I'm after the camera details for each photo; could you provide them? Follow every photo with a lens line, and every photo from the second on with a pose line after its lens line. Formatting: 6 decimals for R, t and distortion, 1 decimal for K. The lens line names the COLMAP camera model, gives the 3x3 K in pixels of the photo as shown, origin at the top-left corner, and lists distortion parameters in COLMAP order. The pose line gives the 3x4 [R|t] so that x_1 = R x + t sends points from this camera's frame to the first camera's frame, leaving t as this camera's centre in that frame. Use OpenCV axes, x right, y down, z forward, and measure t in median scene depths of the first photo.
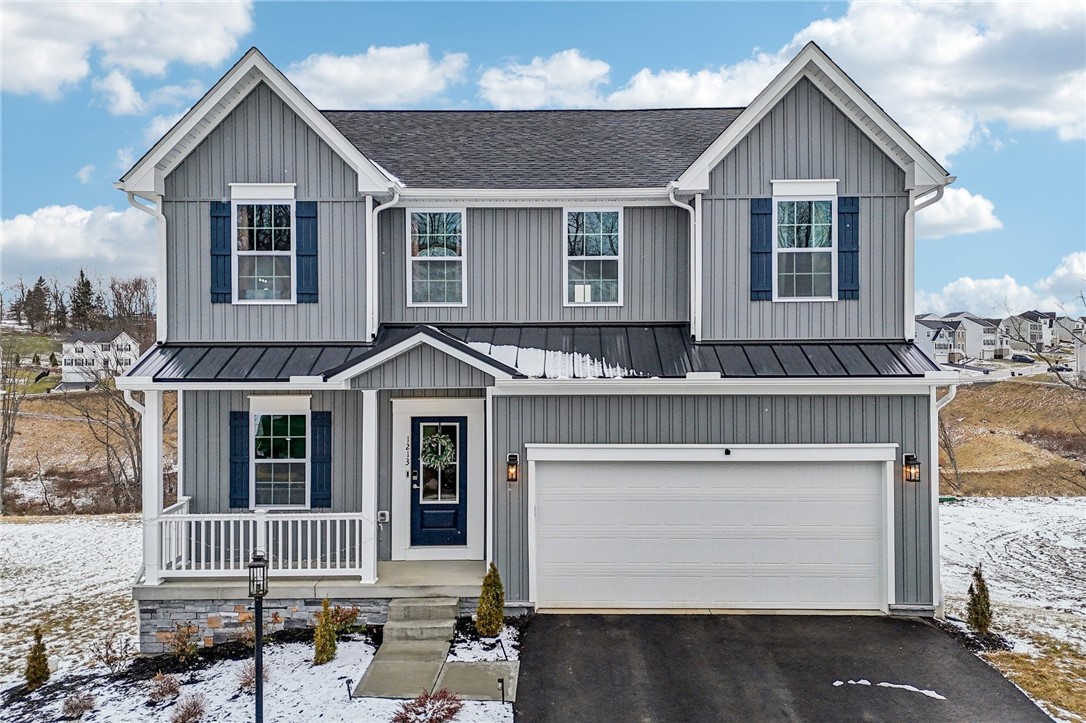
lens RADIAL K [[885.1, 0, 543.0], [0, 885.1, 361.5], [0, 0, 1]] dist [0.036998, -0.007659]
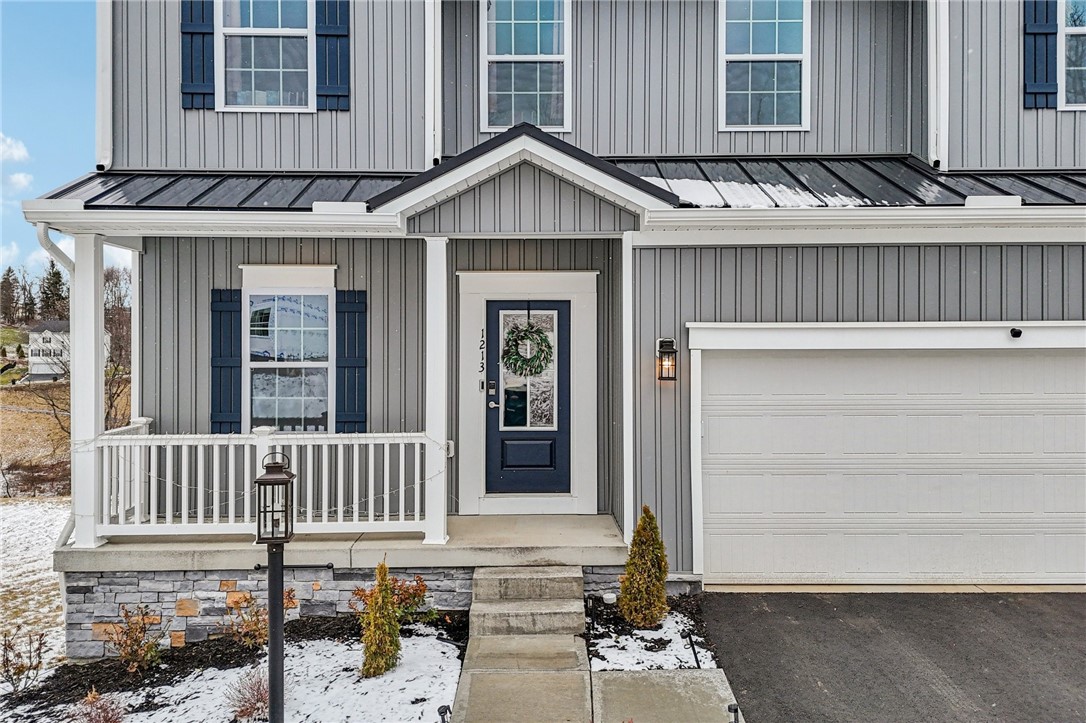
lens RADIAL K [[885.1, 0, 543.0], [0, 885.1, 361.5], [0, 0, 1]] dist [0.036998, -0.007659]
pose [[0.999703, 0.002389, 0.024265, -0.135612], [-0.002386, 0.999997, -0.000176, 0.120089], [-0.024265, 0.000118, 0.999706, 0.370917]]
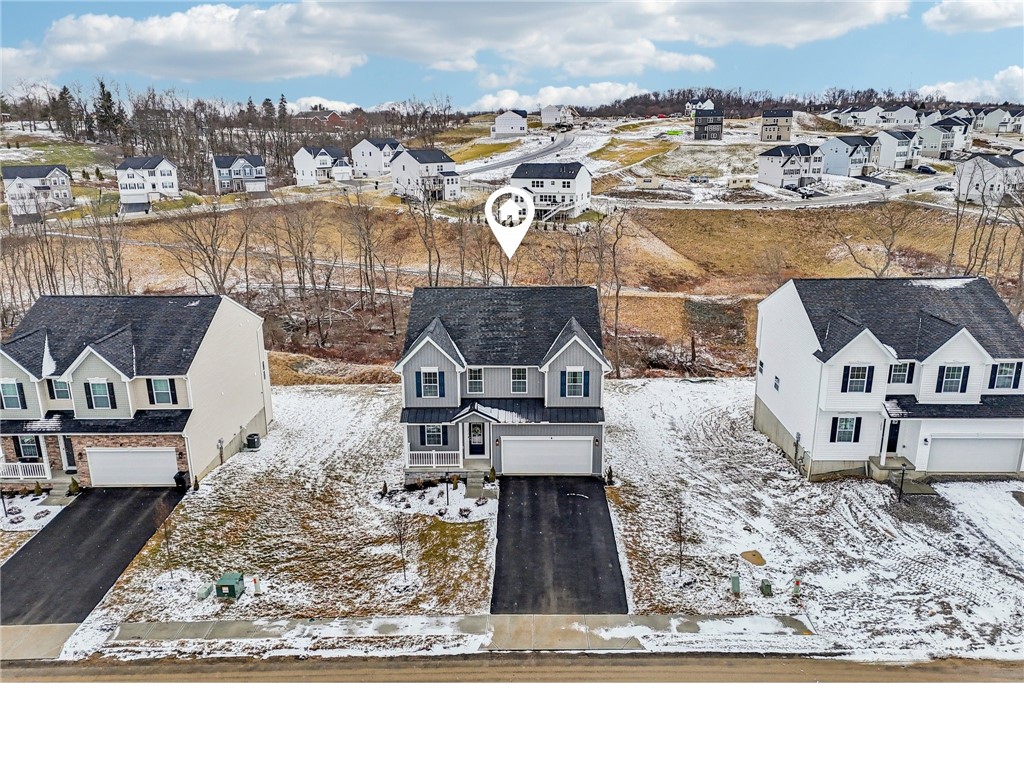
lens RADIAL K [[824.8, 0, 512.0], [0, 824.8, 384.0], [0, 0, 1]] dist [0.032078, -0.006650]
pose [[0.999970, -0.002179, -0.007441, 0.057693], [0.004295, 0.954699, 0.297543, -1.198166], [0.006455, -0.297566, 0.954679, -2.394336]]
